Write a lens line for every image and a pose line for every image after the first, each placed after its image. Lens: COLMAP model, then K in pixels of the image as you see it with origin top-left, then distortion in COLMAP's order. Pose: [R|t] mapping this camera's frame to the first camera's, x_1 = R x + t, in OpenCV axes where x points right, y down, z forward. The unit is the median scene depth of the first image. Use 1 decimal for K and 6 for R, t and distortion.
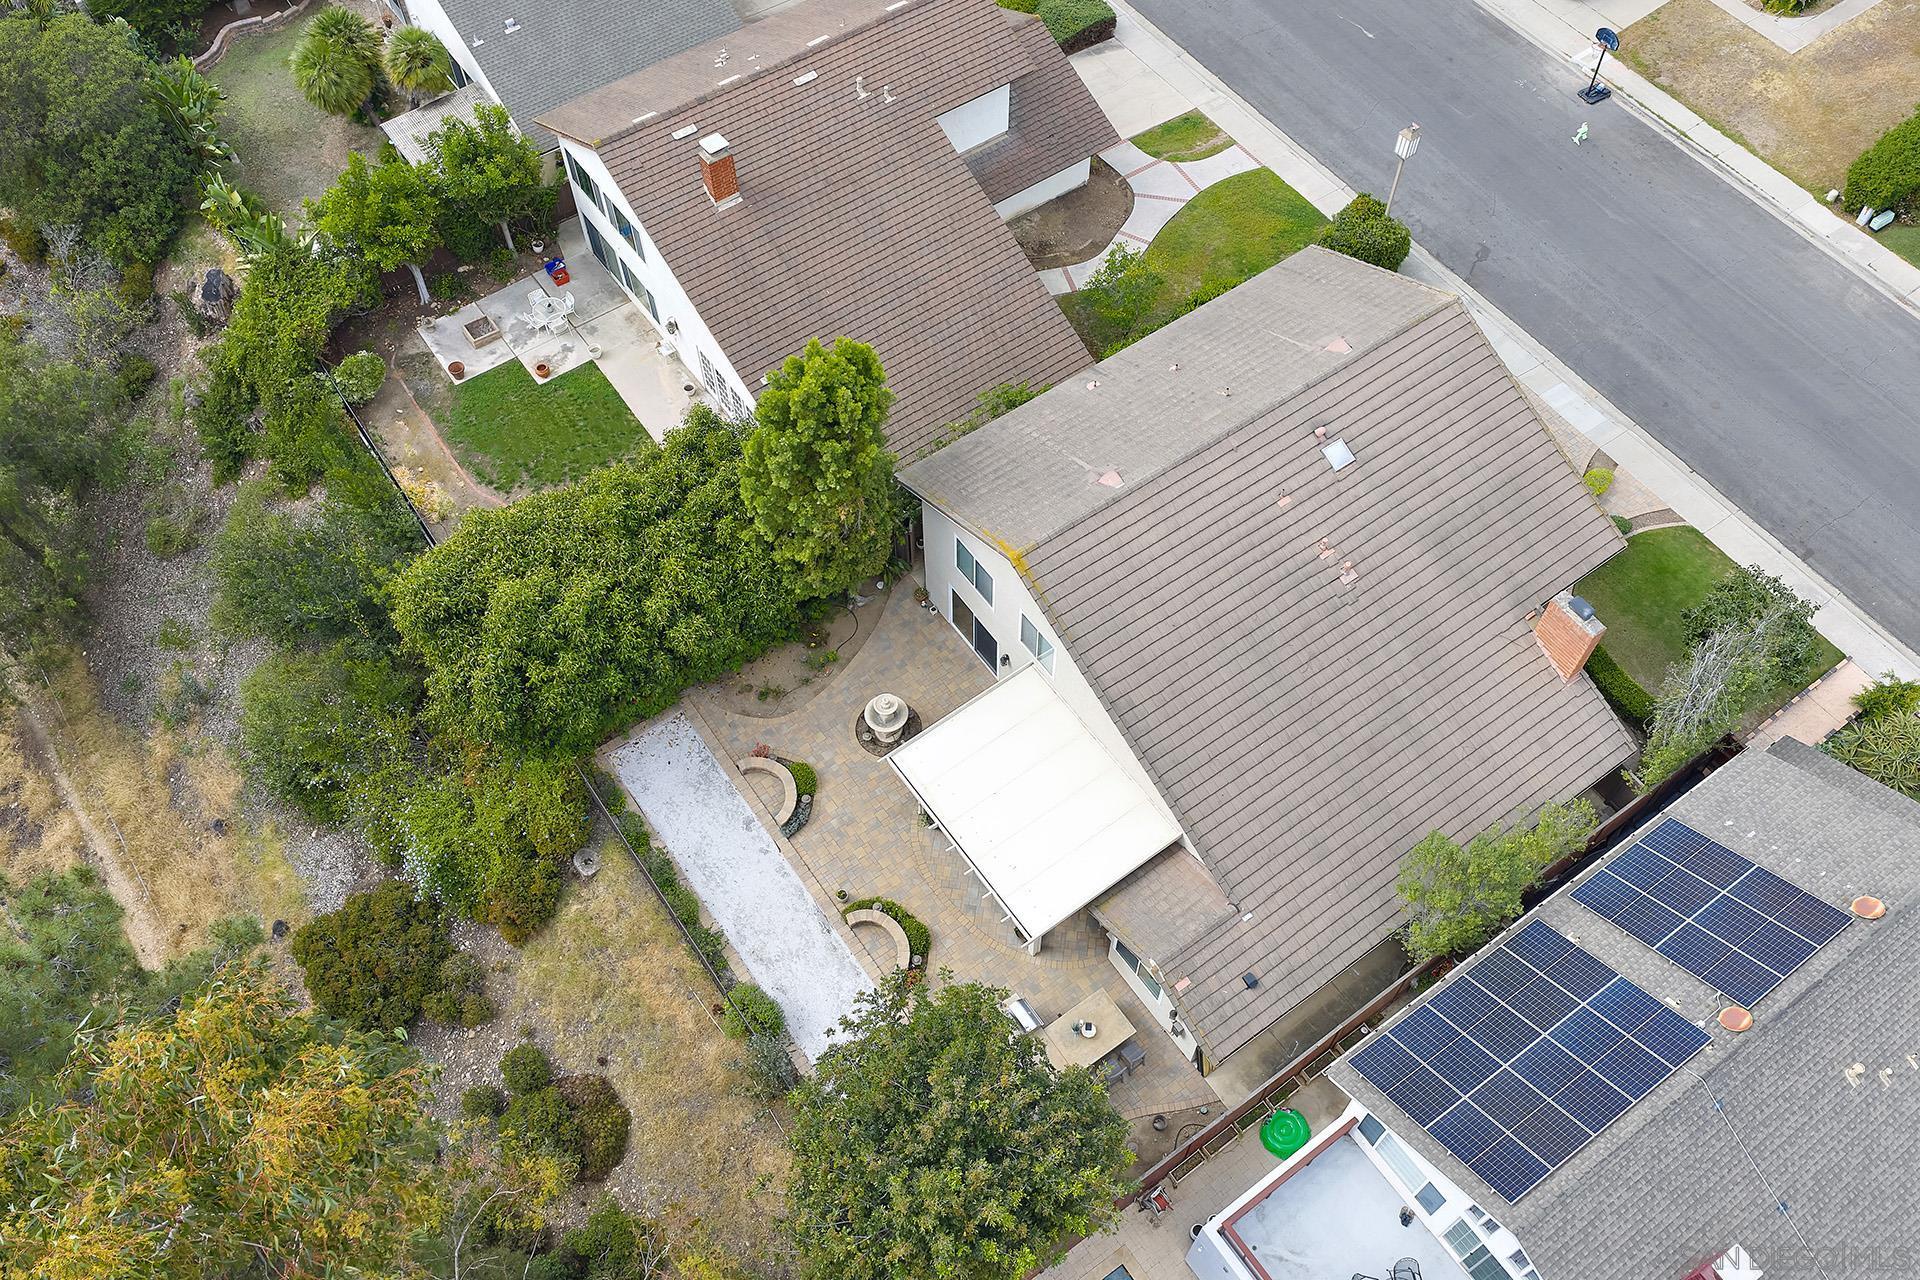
lens RADIAL K [[1583.9, 0, 963.3], [0, 1583.9, 643.8], [0, 0, 1]] dist [-0.000114, 0.004738]
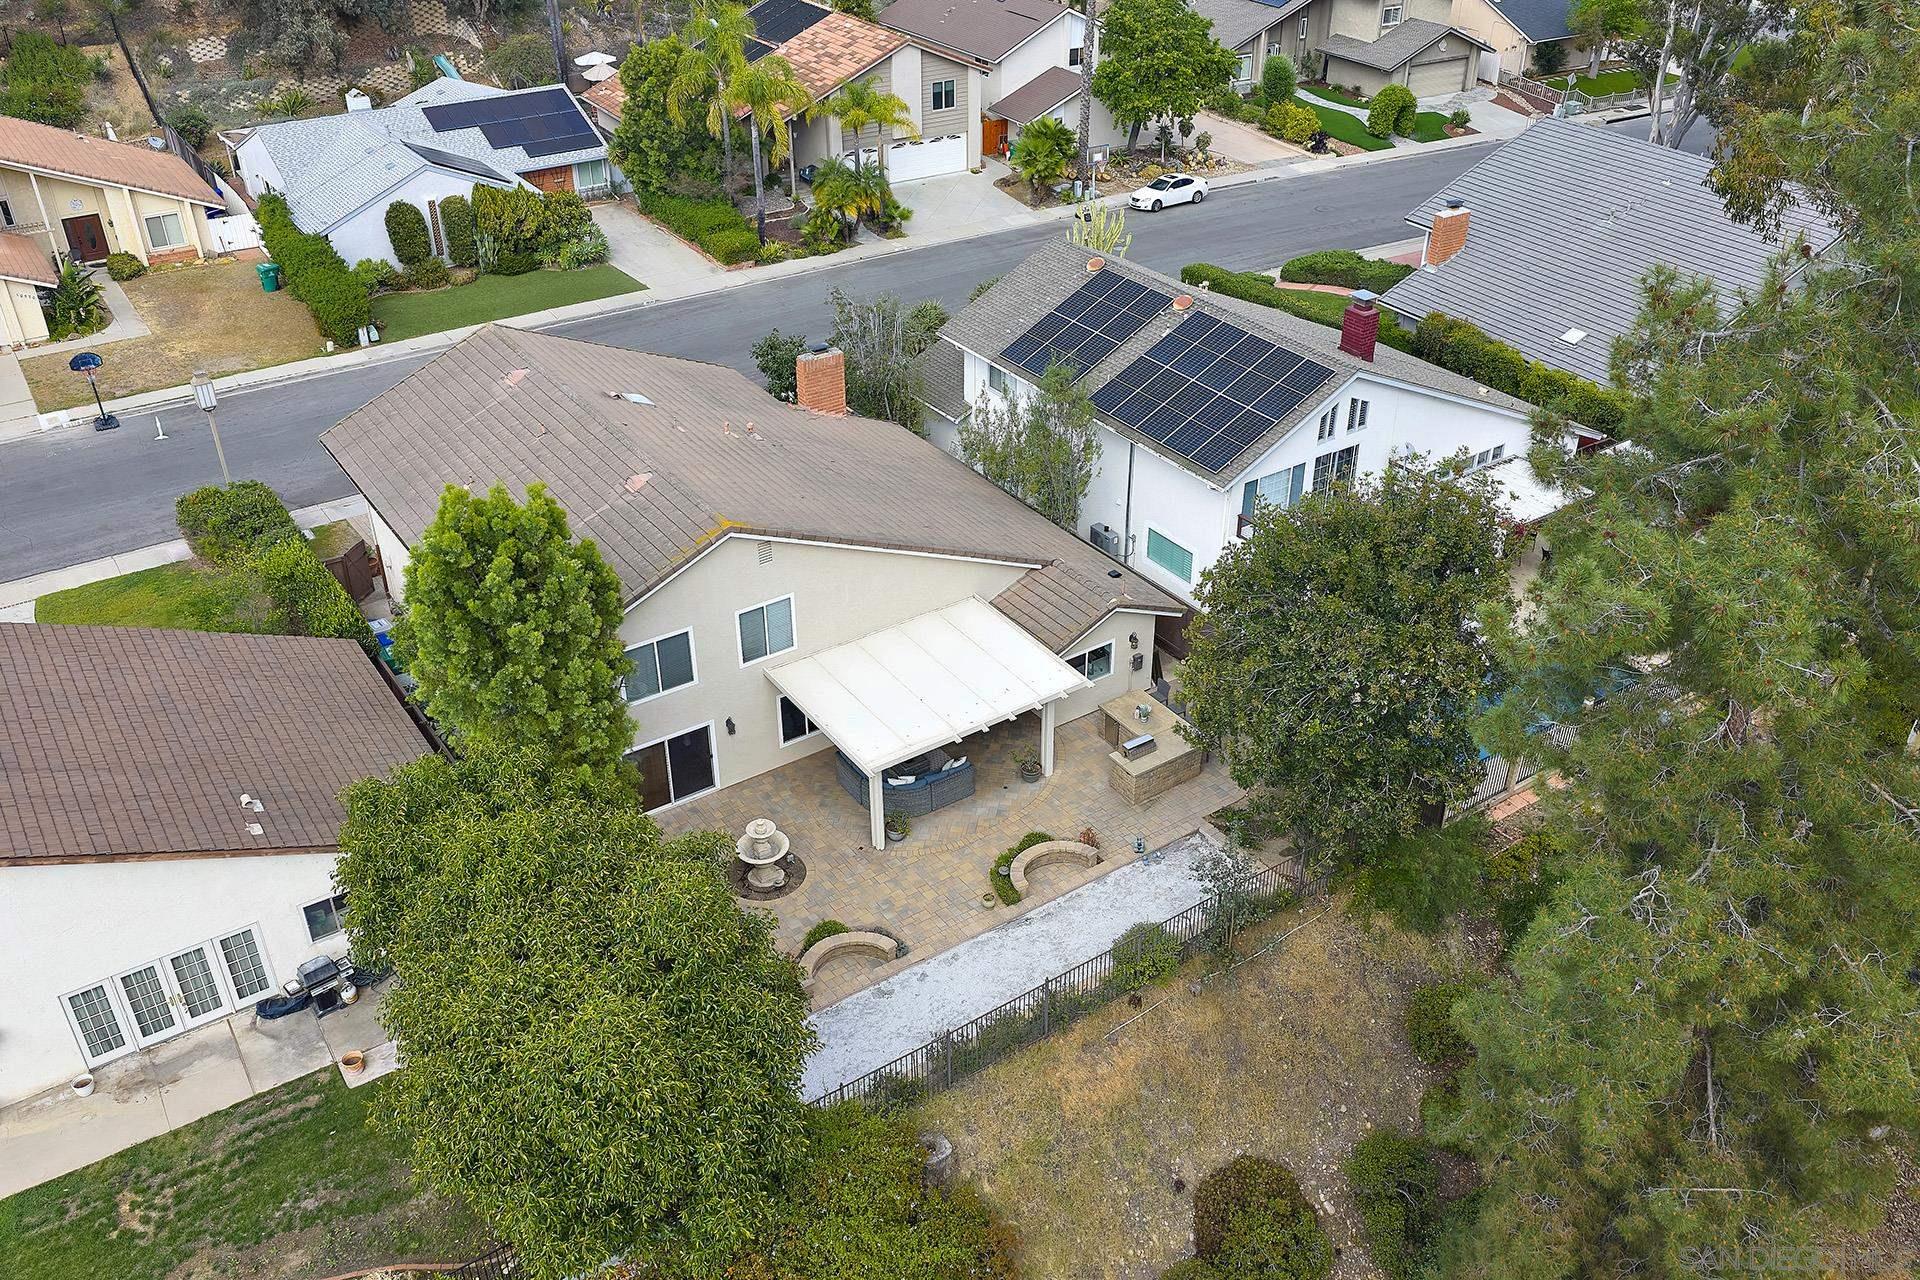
lens RADIAL K [[1583.9, 0, 963.3], [0, 1583.9, 643.8], [0, 0, 1]] dist [-0.000114, 0.004738]
pose [[0.012956, -0.528586, 0.848781, -0.584584], [0.841878, 0.463771, 0.275966, -0.122146], [-0.539512, 0.710995, 0.451014, 0.419268]]
